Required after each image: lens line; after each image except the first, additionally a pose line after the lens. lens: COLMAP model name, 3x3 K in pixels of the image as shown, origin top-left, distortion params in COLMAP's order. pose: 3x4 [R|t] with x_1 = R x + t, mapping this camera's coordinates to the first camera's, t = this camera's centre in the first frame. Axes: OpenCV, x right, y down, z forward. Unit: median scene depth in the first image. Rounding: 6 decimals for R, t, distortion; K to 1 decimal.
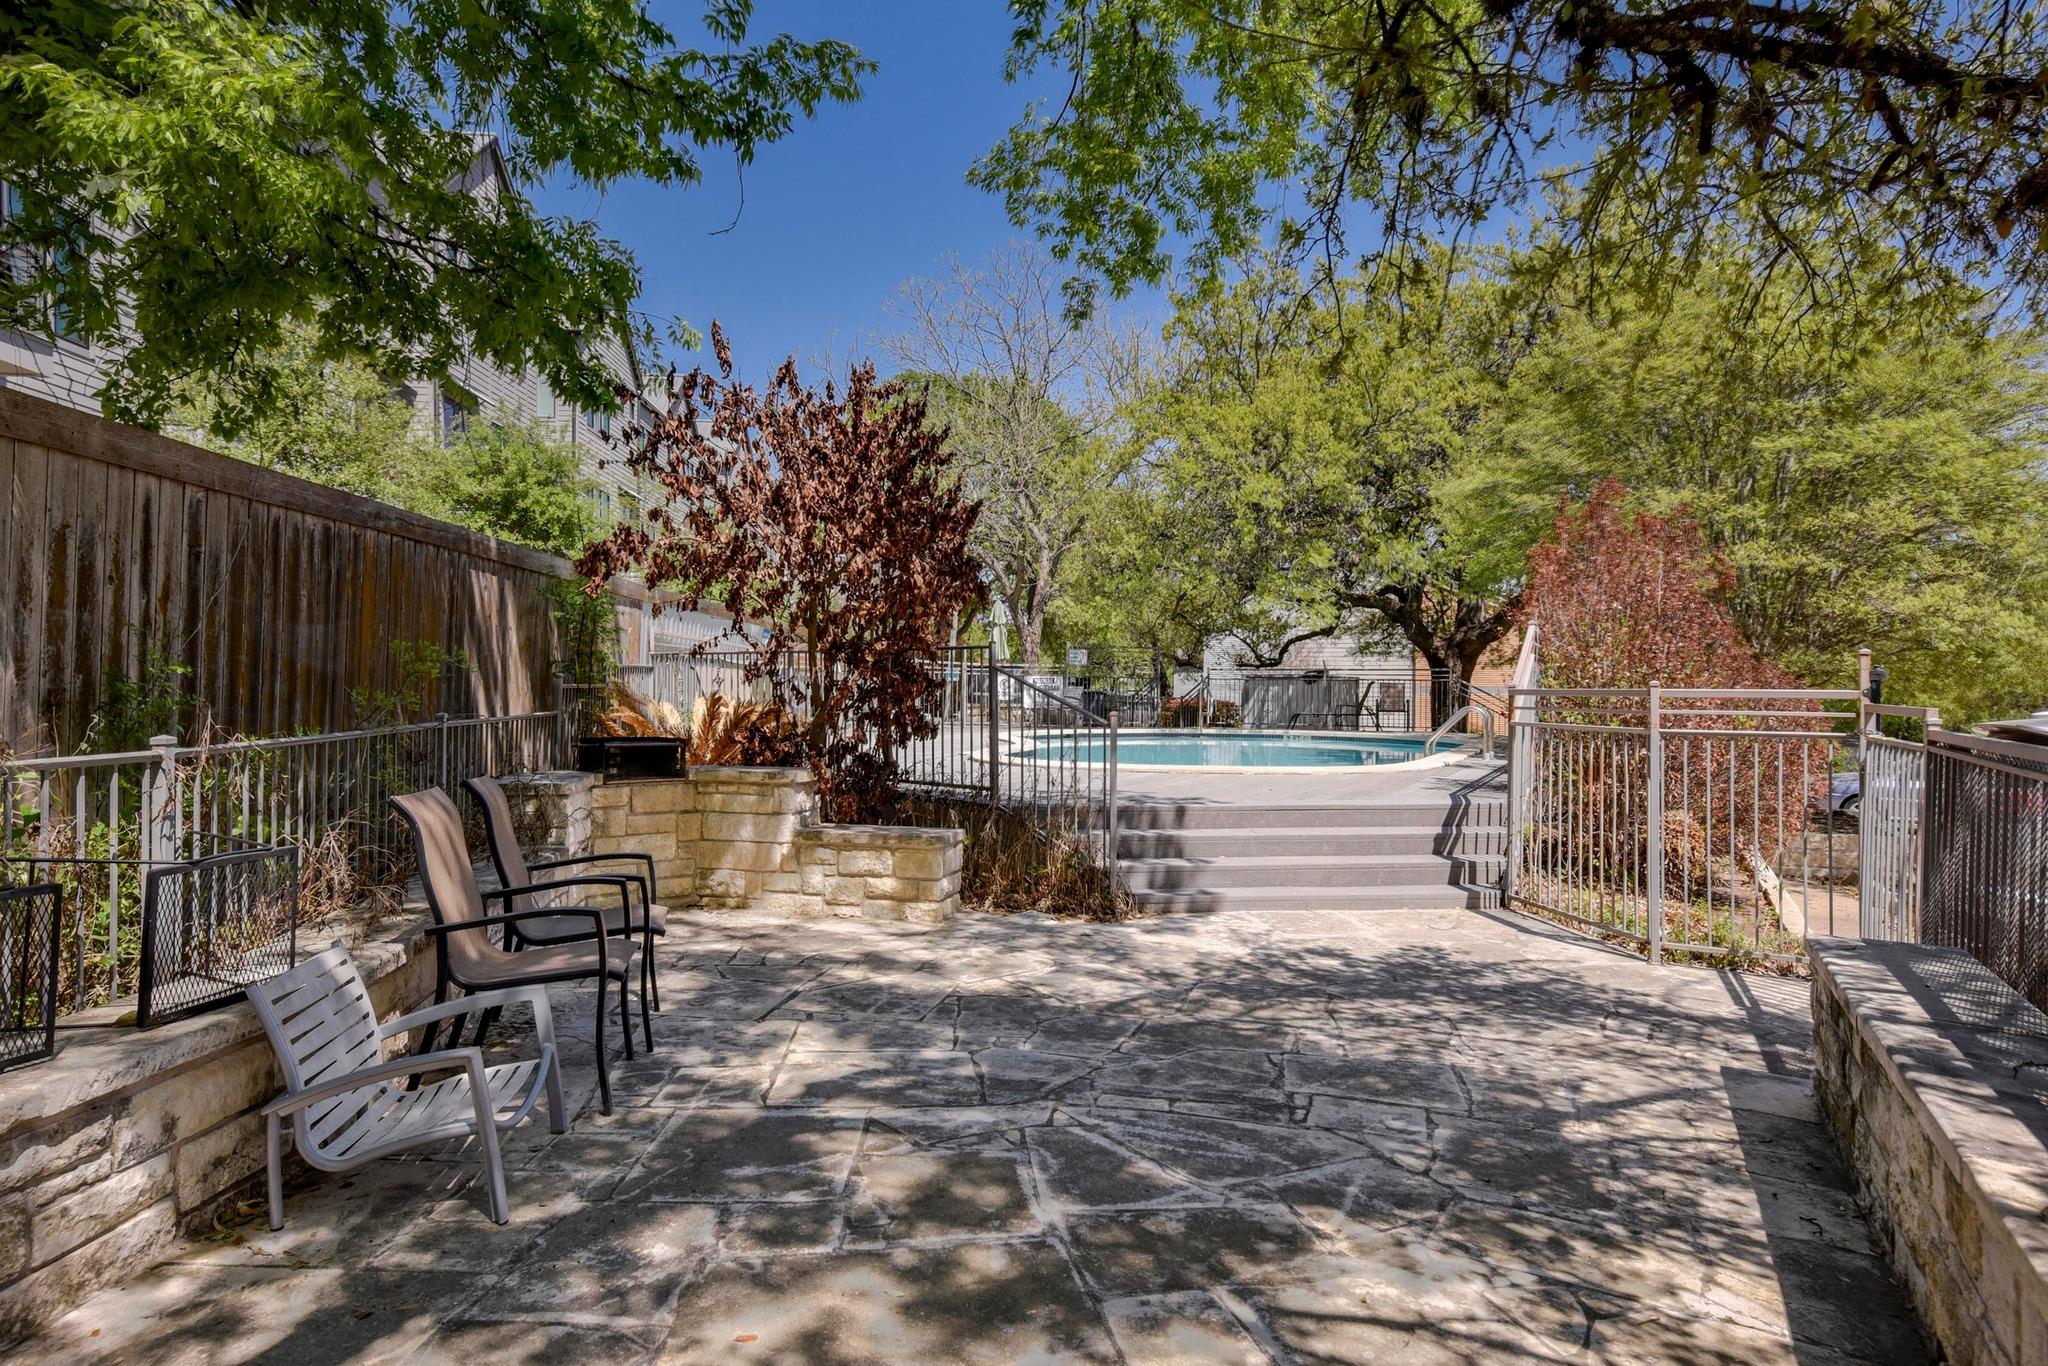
lens RADIAL K [[1247.6, 0, 1024.0], [0, 1247.6, 683.0], [0, 0, 1]] dist [0.000145, 0.101865]
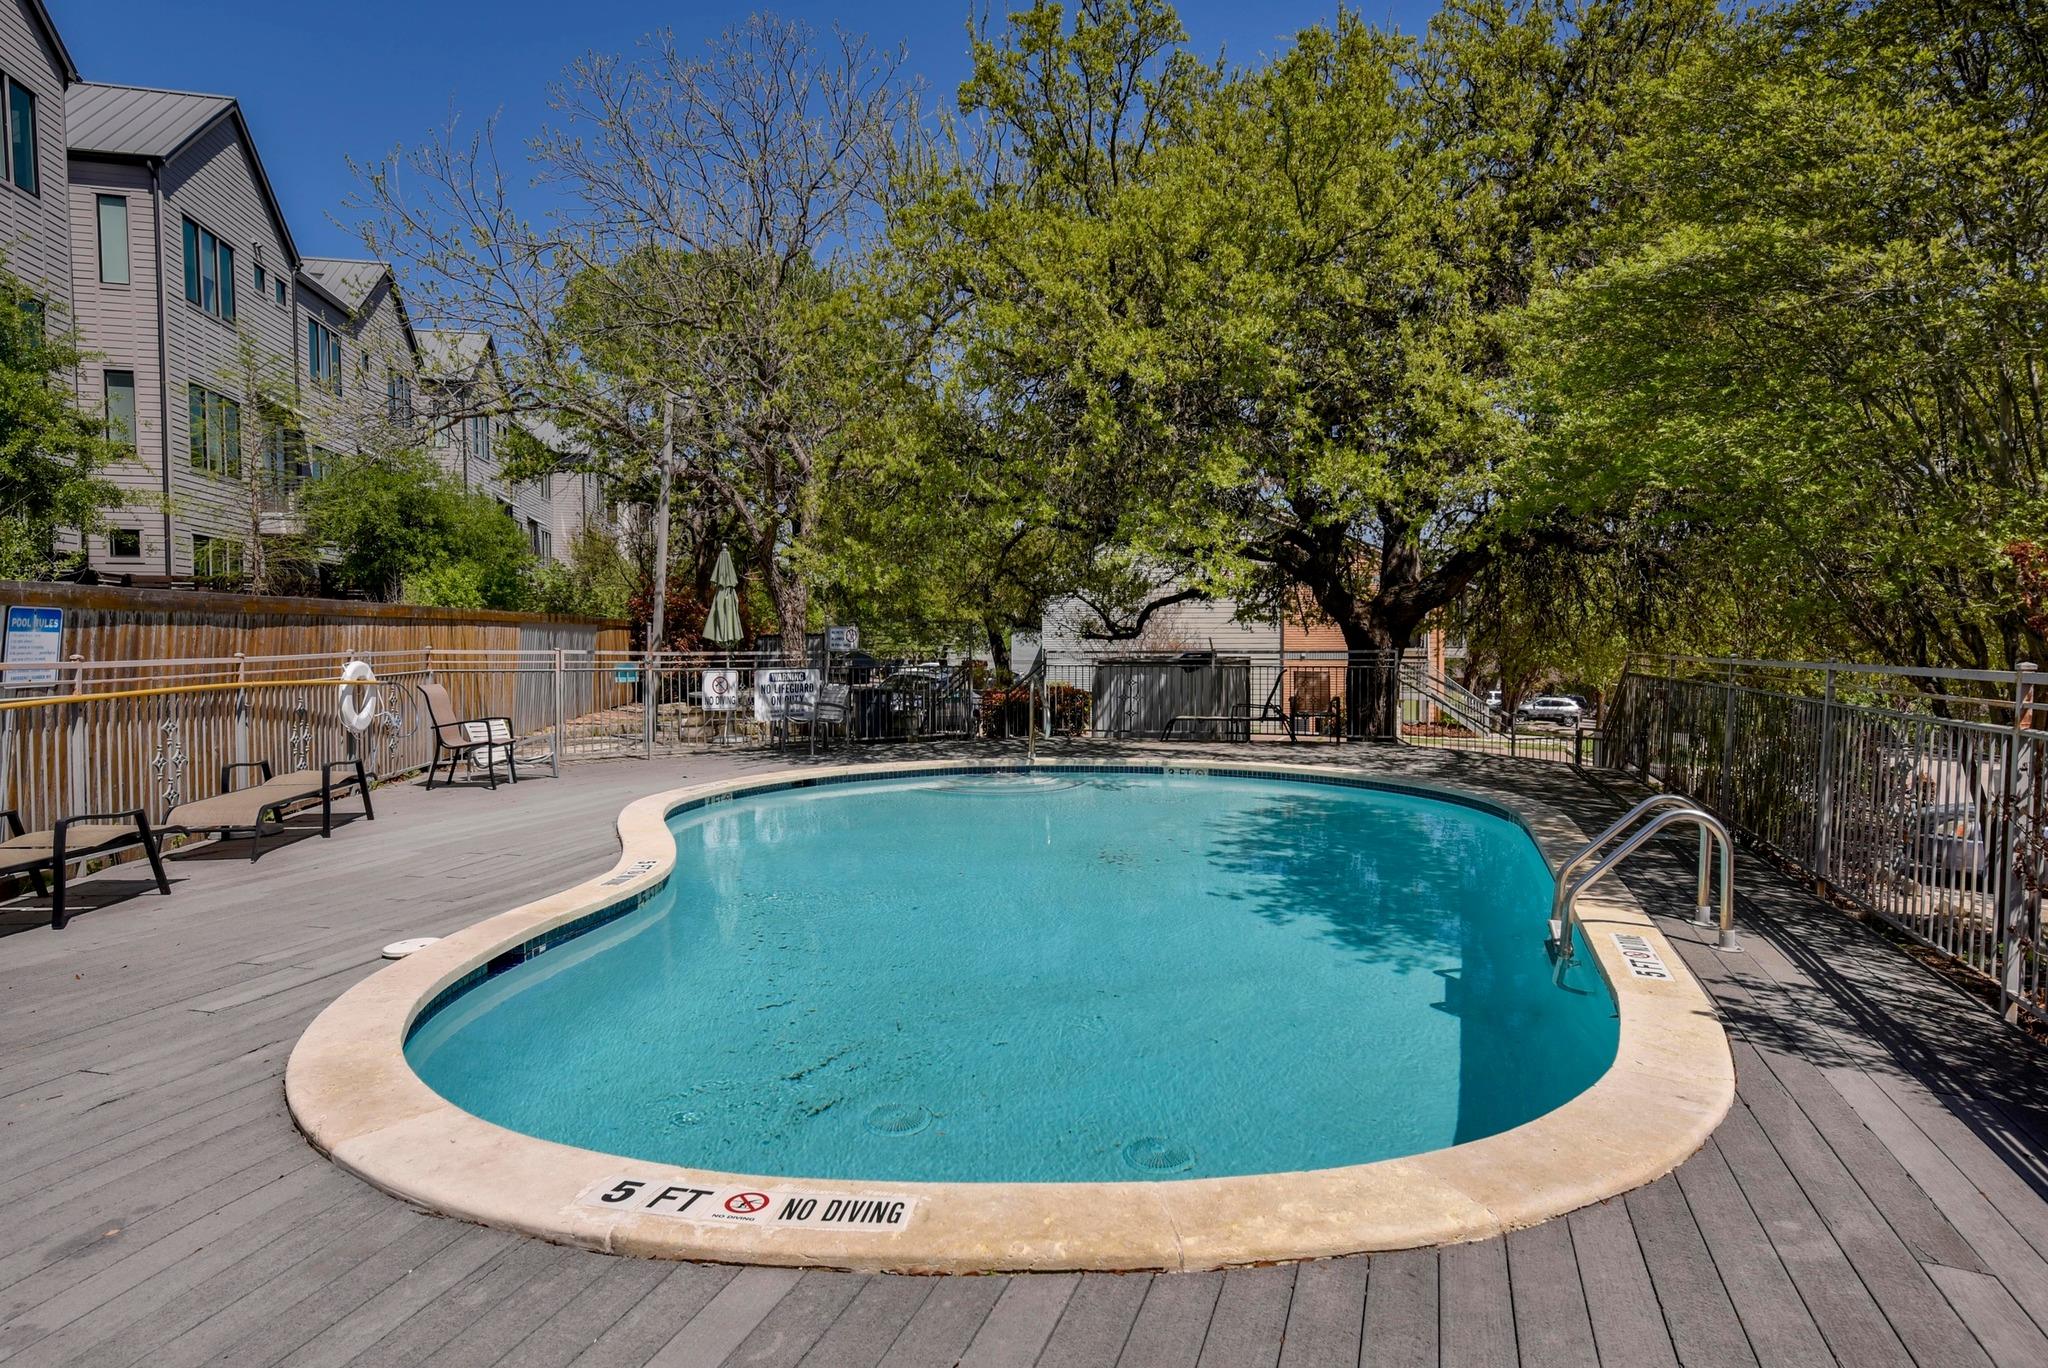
lens RADIAL K [[1229.3, 0, 1024.0], [0, 1229.3, 684.0], [0, 0, 1]] dist [0.001868, 0.000062]
pose [[0.992145, -0.016118, 0.124051, 0.056025], [0.011202, 0.999128, 0.040228, -0.021566], [-0.124592, -0.038522, 0.991460, 0.353265]]
